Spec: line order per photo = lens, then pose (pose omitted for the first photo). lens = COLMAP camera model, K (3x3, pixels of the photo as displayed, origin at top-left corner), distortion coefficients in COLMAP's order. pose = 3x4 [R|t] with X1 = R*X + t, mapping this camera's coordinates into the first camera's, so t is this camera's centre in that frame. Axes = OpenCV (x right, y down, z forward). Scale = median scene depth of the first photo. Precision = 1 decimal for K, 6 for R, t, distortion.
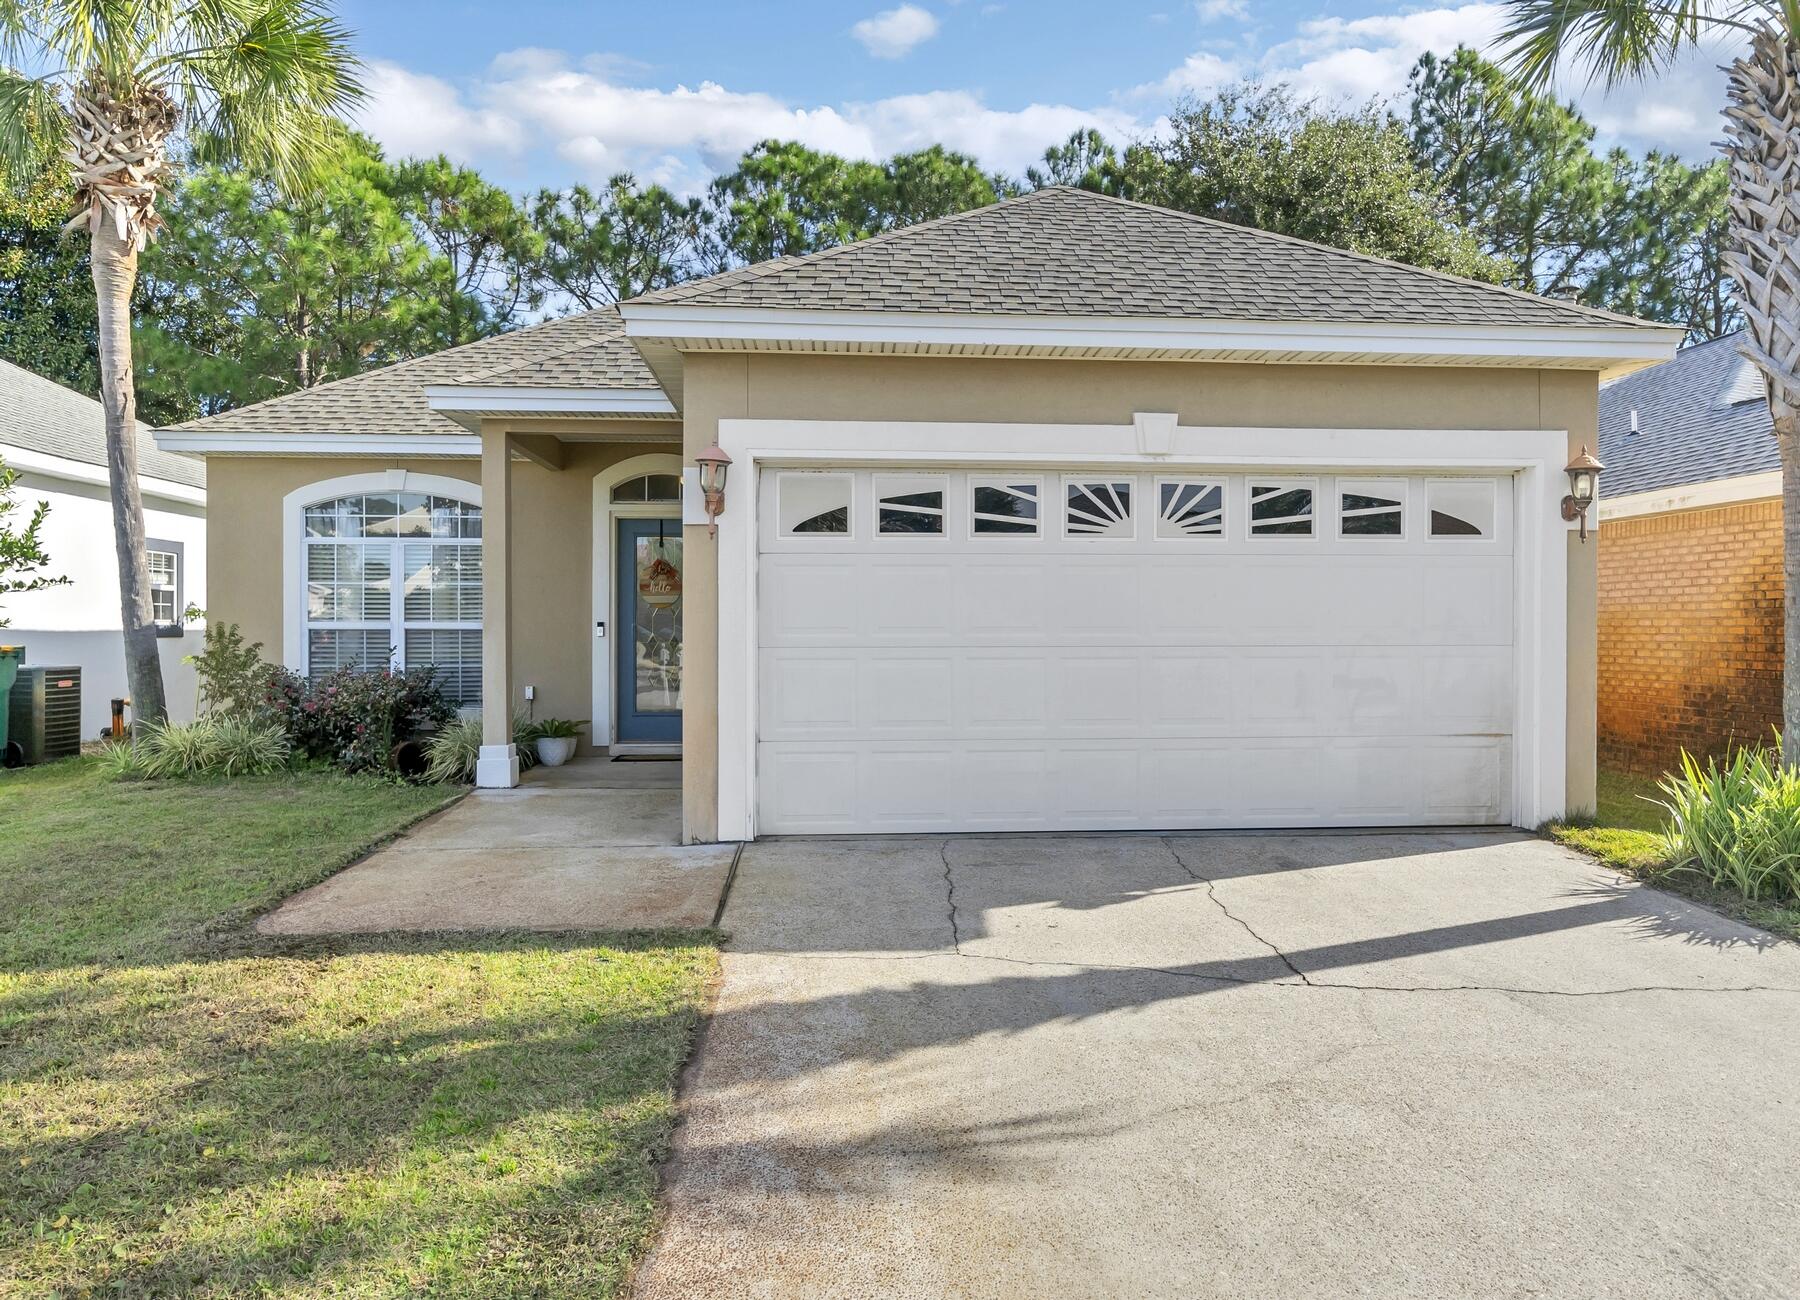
lens RADIAL K [[1159.4, 0, 903.0], [0, 1159.4, 635.6], [0, 0, 1]] dist [0.002250, -0.005060]
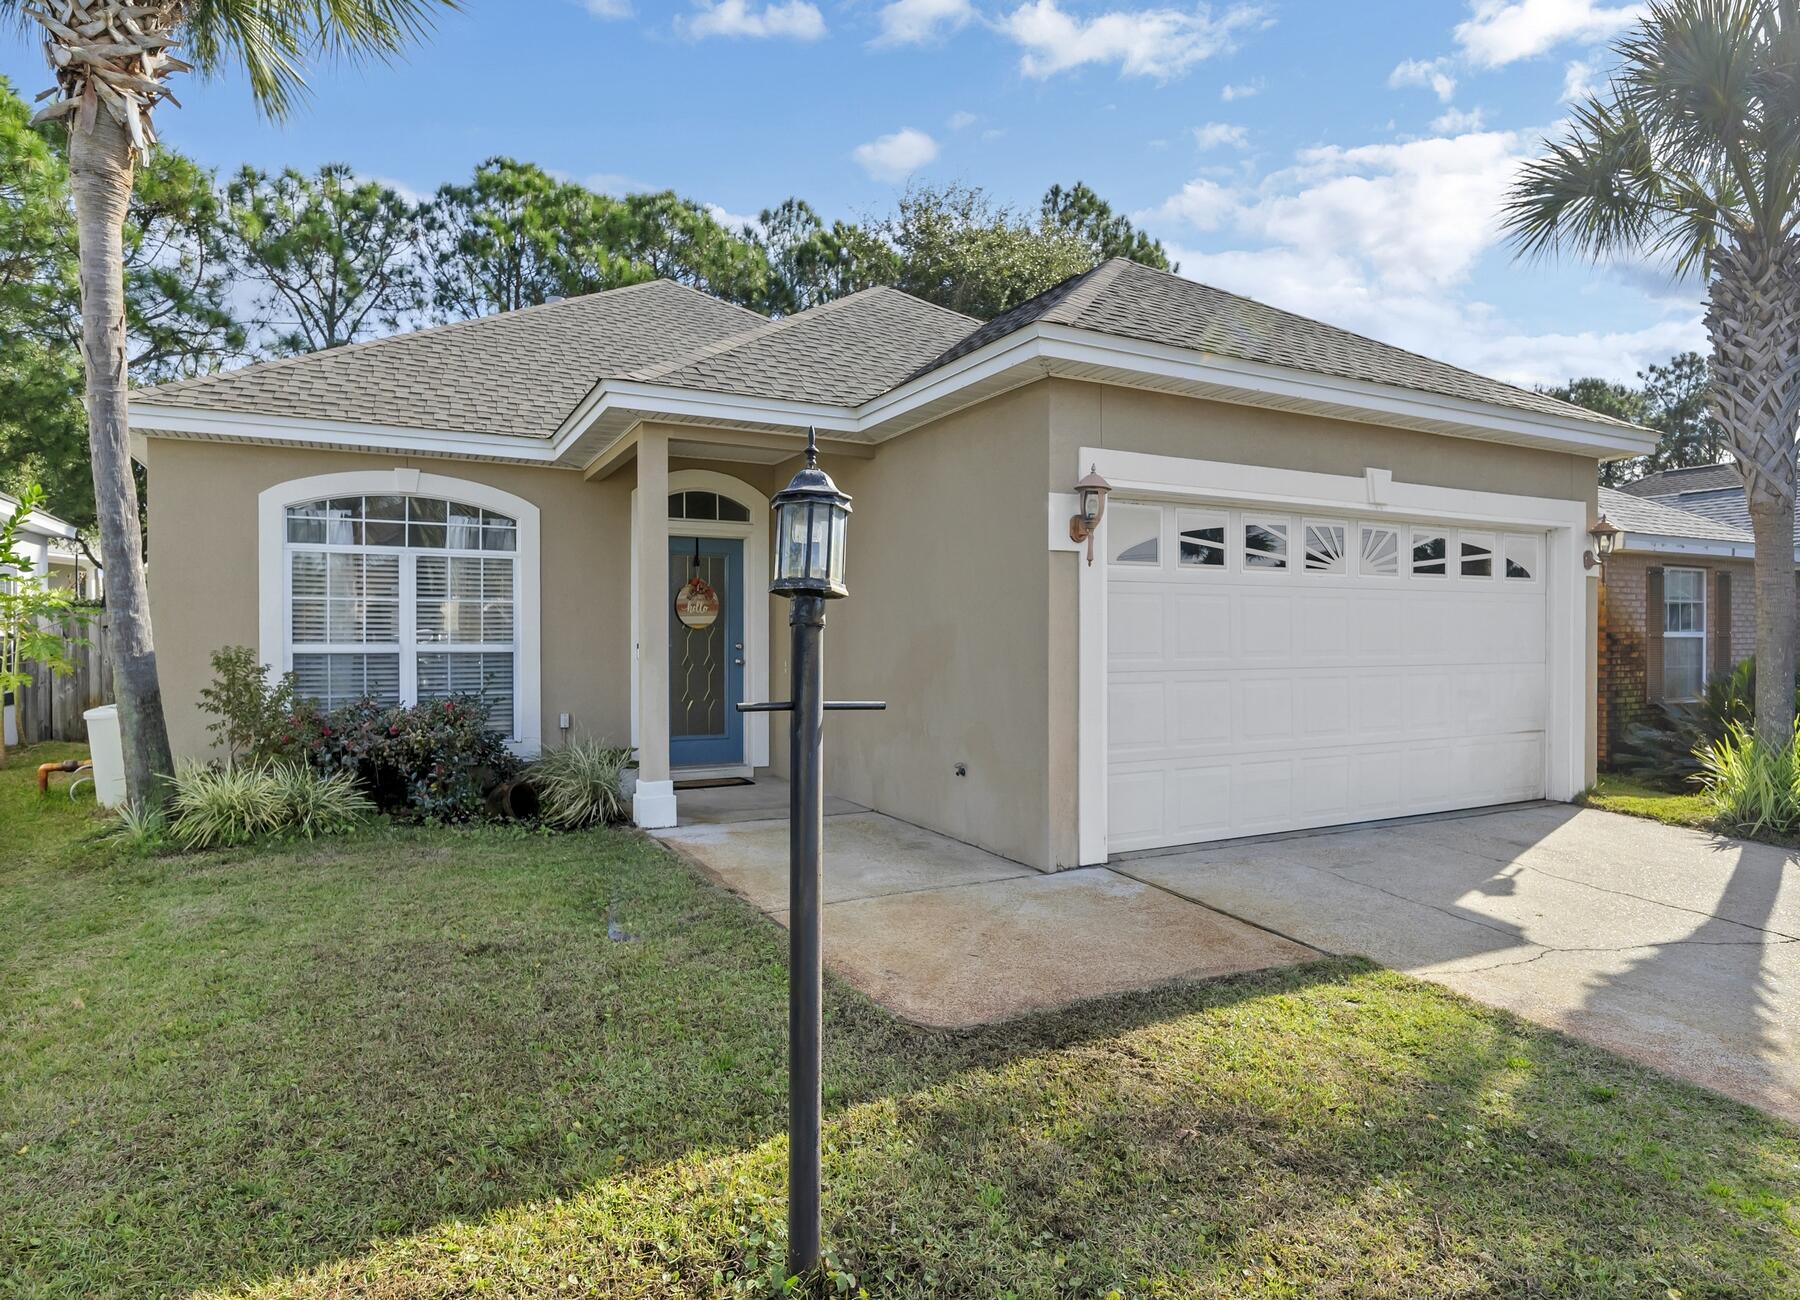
lens RADIAL K [[1014.5, 0, 899.6], [0, 1014.5, 655.1], [0, 0, 1]] dist [-0.006953, -0.000950]
pose [[0.917125, -0.007568, 0.398527, -0.611370], [0.004386, 0.999951, 0.008897, -0.013695], [-0.398575, -0.006412, 0.917113, 0.240228]]
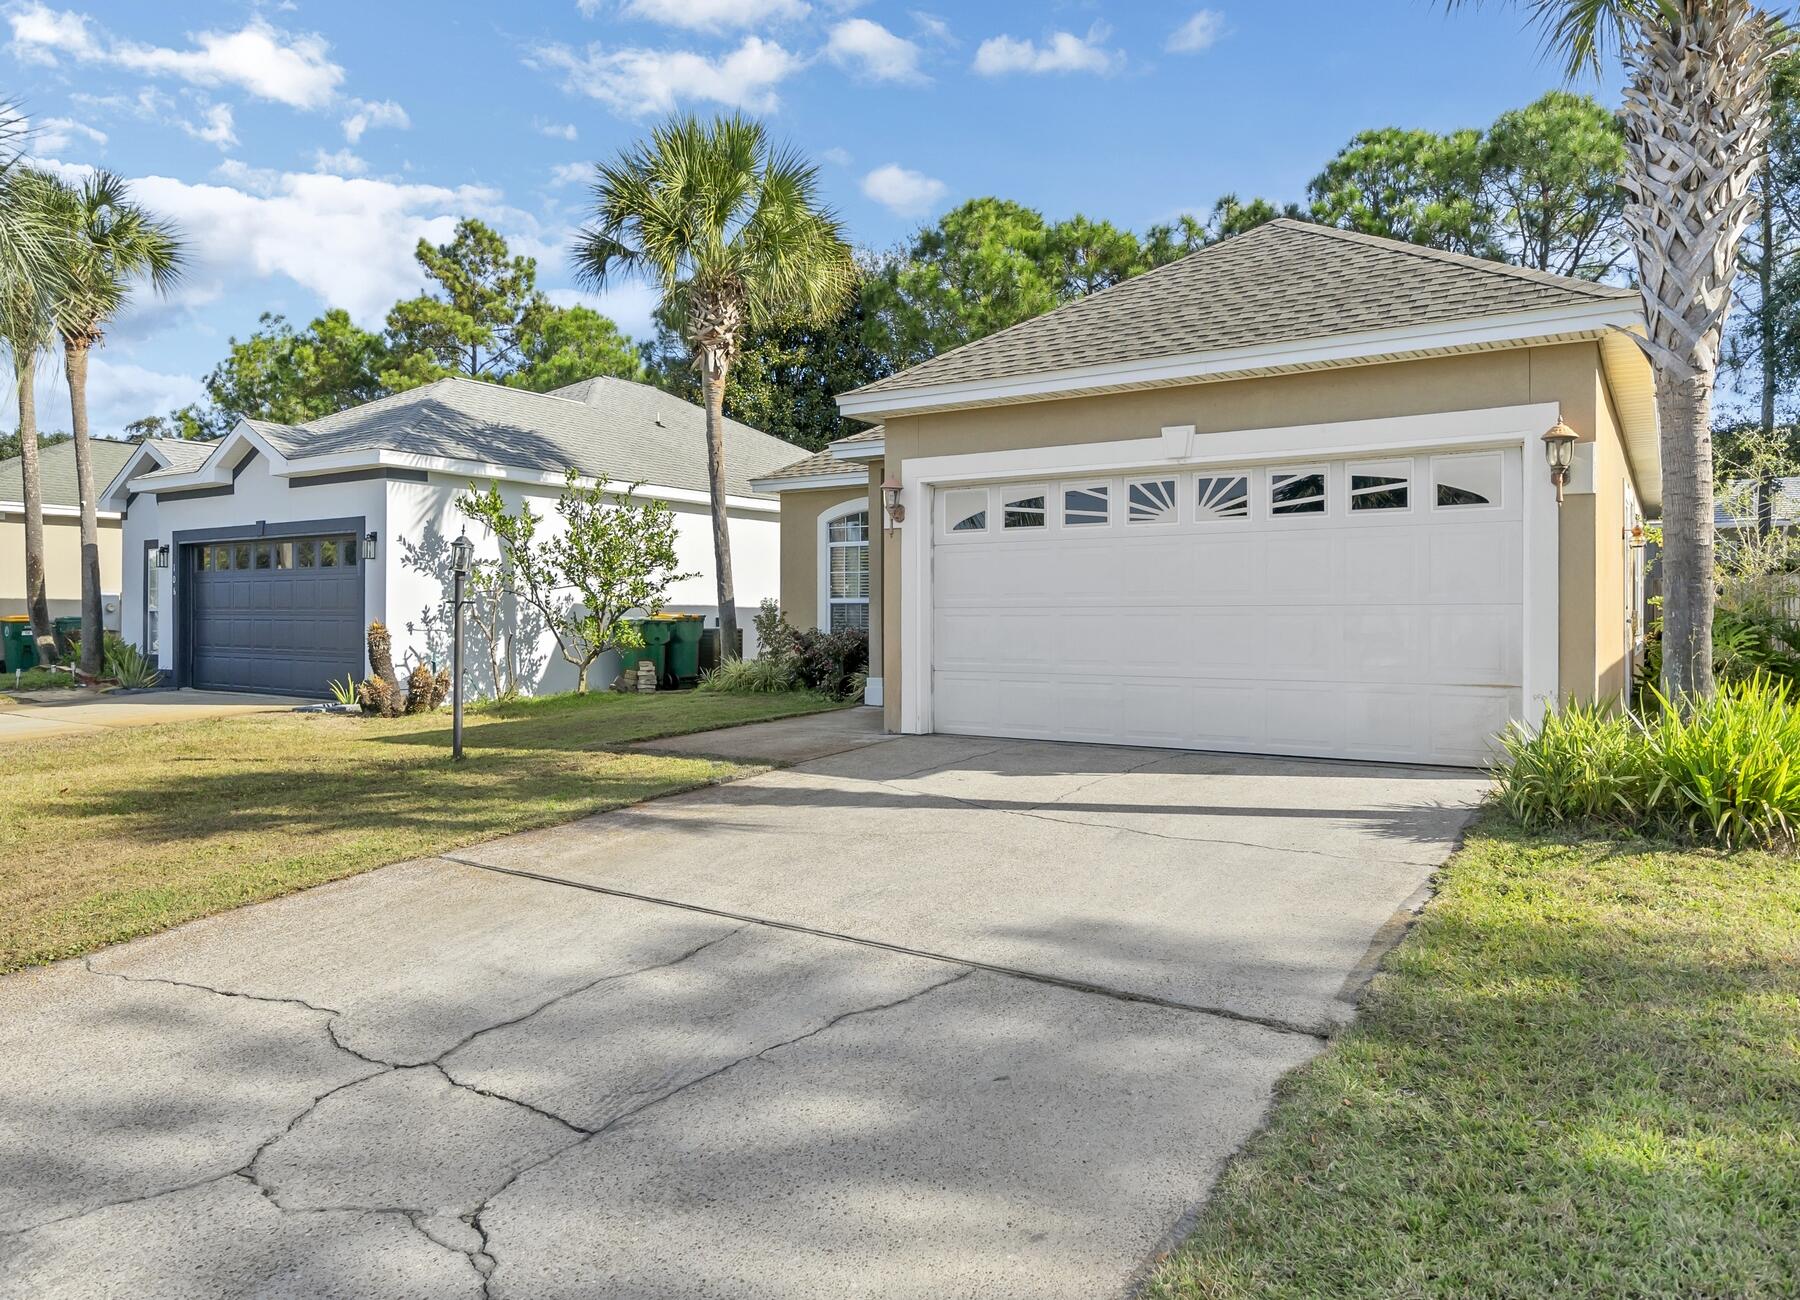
lens RADIAL K [[1159.4, 0, 913.1], [0, 1159.4, 602.2], [0, 0, 1]] dist [0.002250, -0.005060]
pose [[0.796091, -0.007627, -0.605129, 0.734739], [-0.003110, 0.999856, -0.016694, 0.026899], [0.605169, 0.015171, 0.795952, -0.202706]]
